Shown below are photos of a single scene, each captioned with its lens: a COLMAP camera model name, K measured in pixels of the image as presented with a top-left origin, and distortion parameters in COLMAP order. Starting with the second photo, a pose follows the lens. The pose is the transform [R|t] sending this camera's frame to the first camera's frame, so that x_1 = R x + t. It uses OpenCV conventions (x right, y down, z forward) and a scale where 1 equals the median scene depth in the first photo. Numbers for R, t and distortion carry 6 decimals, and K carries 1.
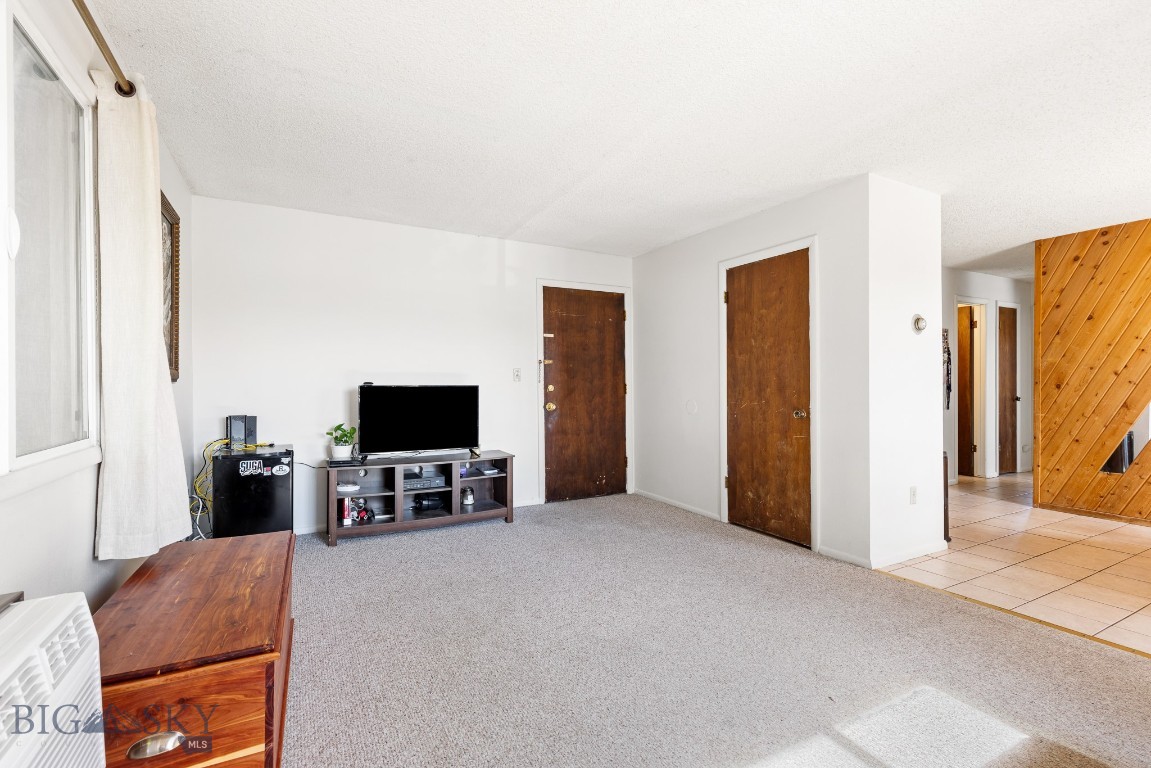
lens RADIAL K [[518.8, 0, 578.3], [0, 518.8, 384.5], [0, 0, 1]] dist [0.011148, -0.001673]
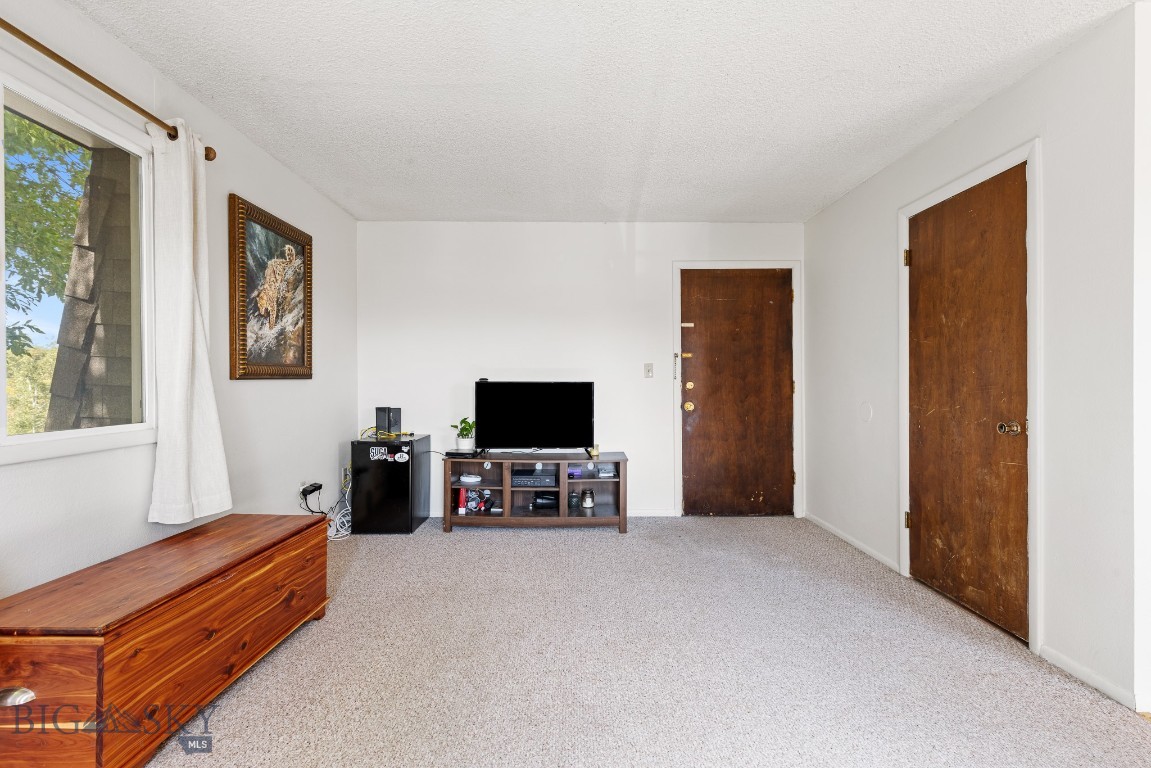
lens RADIAL K [[518.8, 0, 577.8], [0, 518.8, 383.3], [0, 0, 1]] dist [0.011148, -0.001673]
pose [[0.880167, 0.003469, -0.474651, 0.221614], [-0.002041, 0.999992, 0.003525, 0.001418], [0.474659, -0.002134, 0.880167, 0.160576]]
